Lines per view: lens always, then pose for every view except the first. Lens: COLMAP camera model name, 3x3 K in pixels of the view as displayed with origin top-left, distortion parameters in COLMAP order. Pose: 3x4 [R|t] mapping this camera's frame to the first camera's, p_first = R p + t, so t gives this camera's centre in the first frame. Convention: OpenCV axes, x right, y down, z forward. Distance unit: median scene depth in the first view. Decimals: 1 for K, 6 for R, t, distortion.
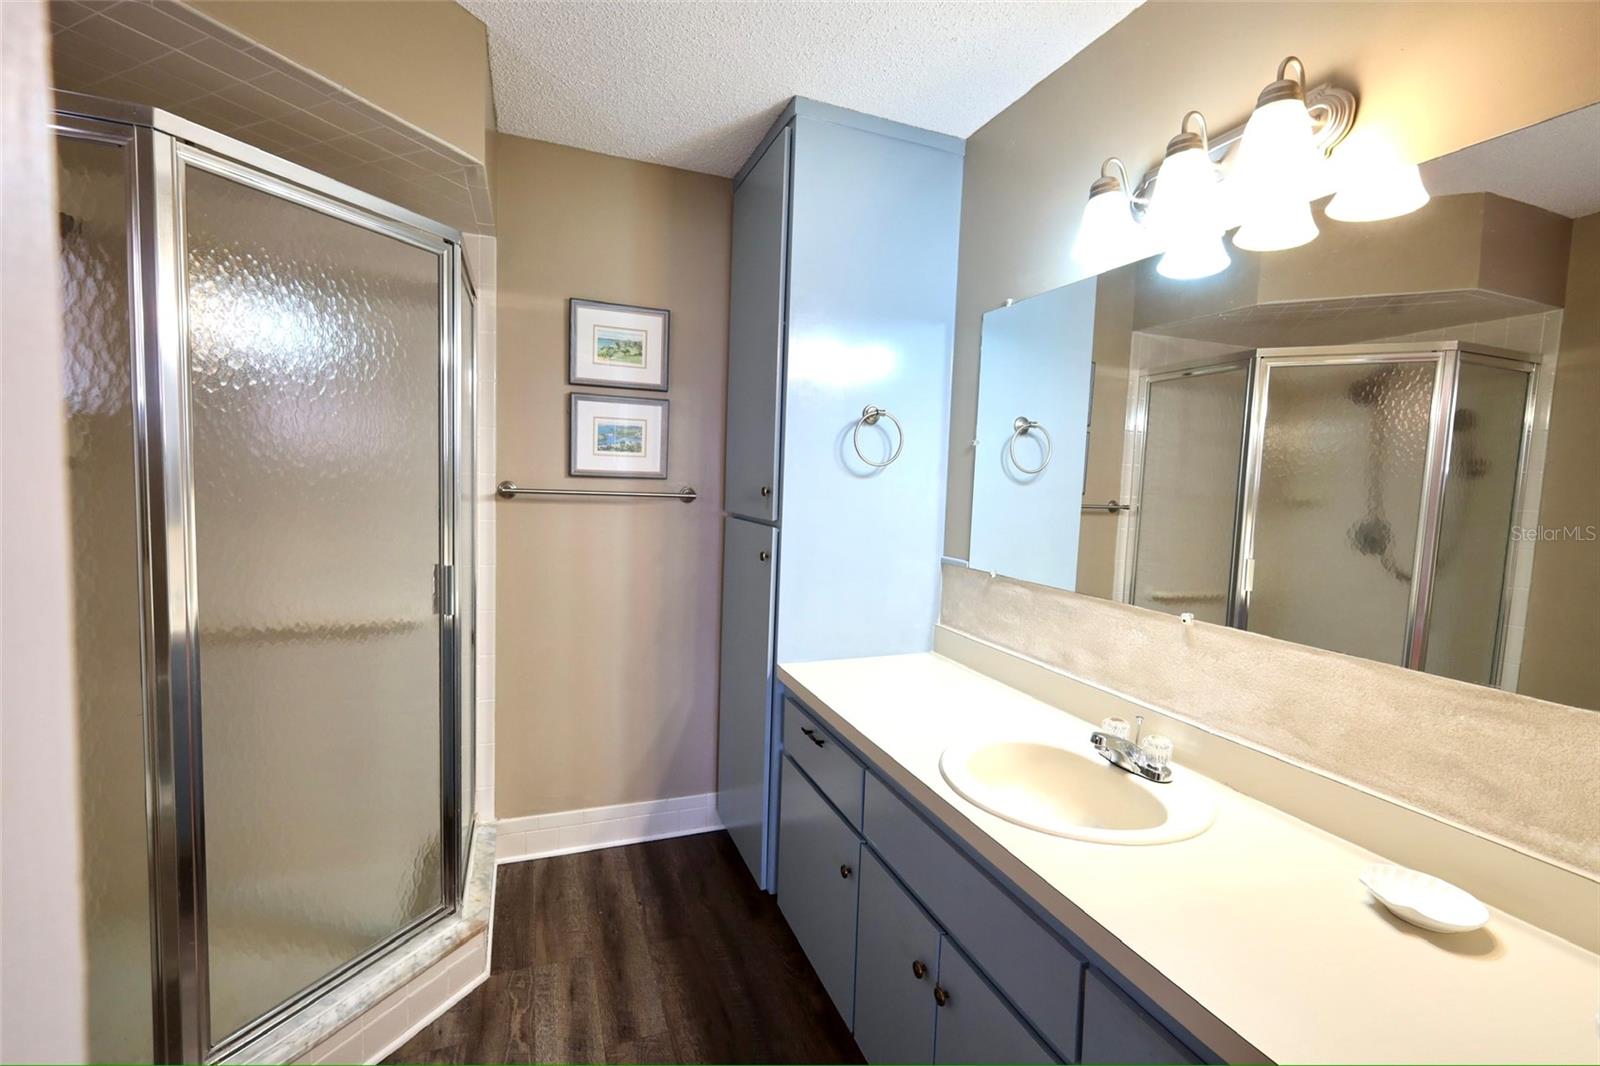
lens RADIAL K [[690.9, 0, 800.2], [0, 690.9, 531.1], [0, 0, 1]] dist [0.002601, -0.000560]
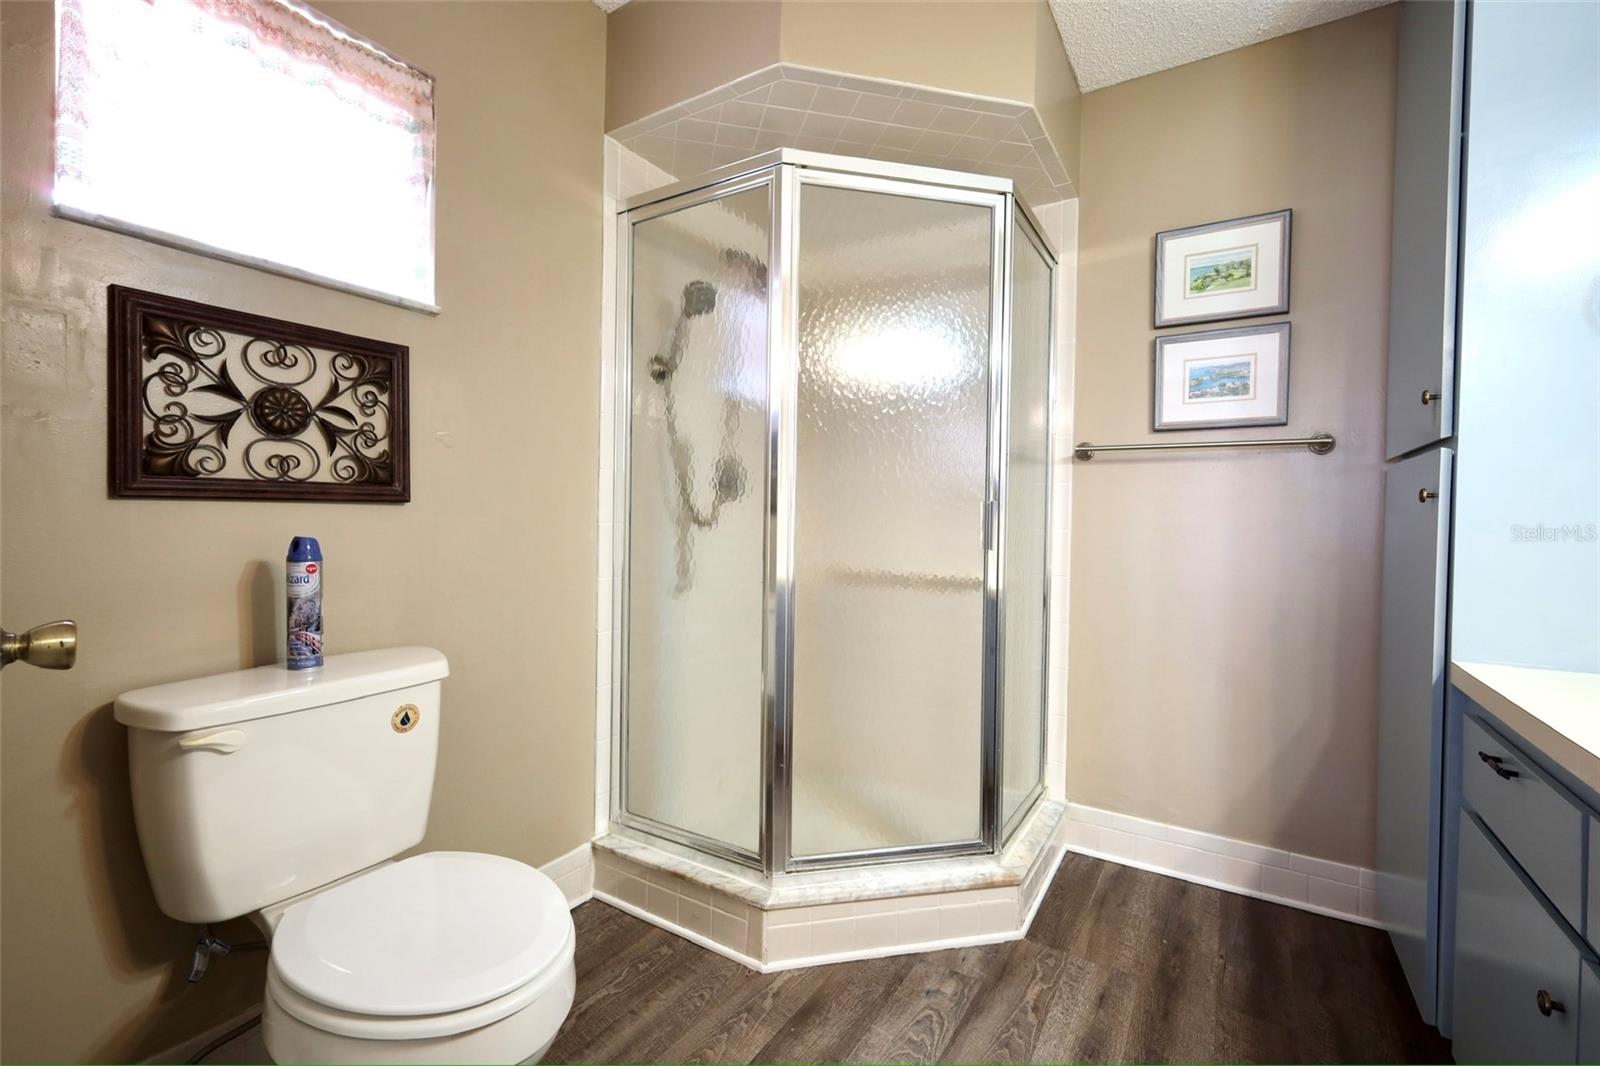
lens RADIAL K [[690.9, 0, 800.2], [0, 690.9, 531.1], [0, 0, 1]] dist [0.002601, -0.000560]
pose [[0.599737, -0.013703, -0.800080, 0.106758], [-0.051490, 0.997120, -0.055675, 0.125702], [0.798539, 0.074586, 0.597305, 0.120785]]
